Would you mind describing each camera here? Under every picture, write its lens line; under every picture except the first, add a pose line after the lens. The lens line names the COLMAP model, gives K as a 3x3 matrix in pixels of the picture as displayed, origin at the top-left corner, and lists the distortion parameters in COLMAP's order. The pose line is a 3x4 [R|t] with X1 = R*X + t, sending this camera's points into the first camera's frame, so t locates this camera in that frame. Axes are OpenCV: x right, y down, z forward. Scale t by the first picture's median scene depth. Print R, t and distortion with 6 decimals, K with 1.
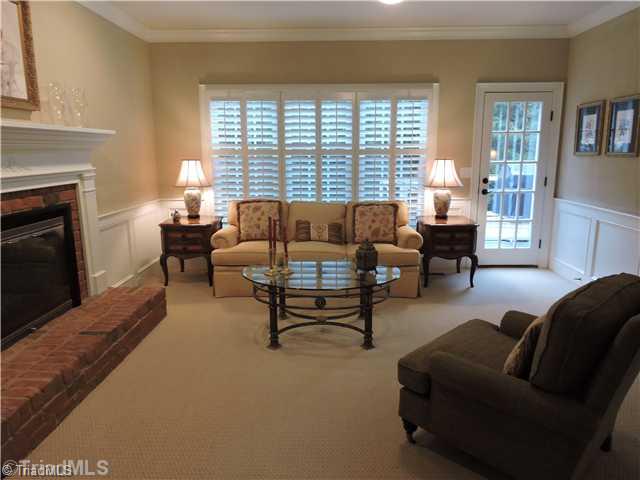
lens RADIAL K [[454.2, 0, 320.0], [0, 454.2, 240.0], [0, 0, 1]] dist [-0.001976, -0.004509]
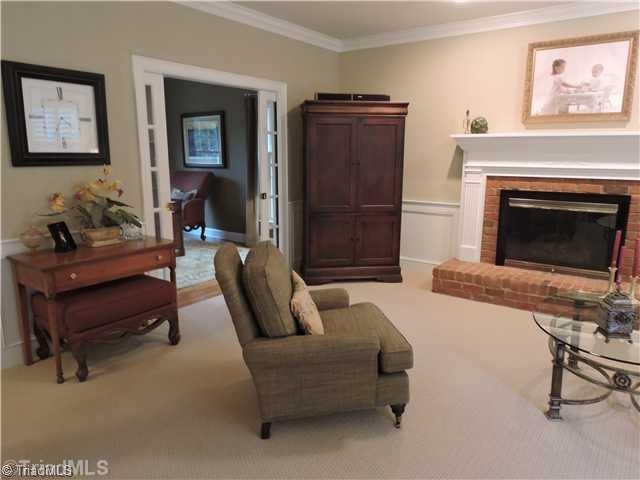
lens RADIAL K [[454.2, 0, 320.0], [0, 454.2, 240.0], [0, 0, 1]] dist [-0.001976, -0.004509]
pose [[-0.565375, 0.162783, -0.808612, 0.967298], [-0.163666, 0.938701, 0.303405, -0.220012], [0.808433, 0.303879, -0.504076, 1.072916]]
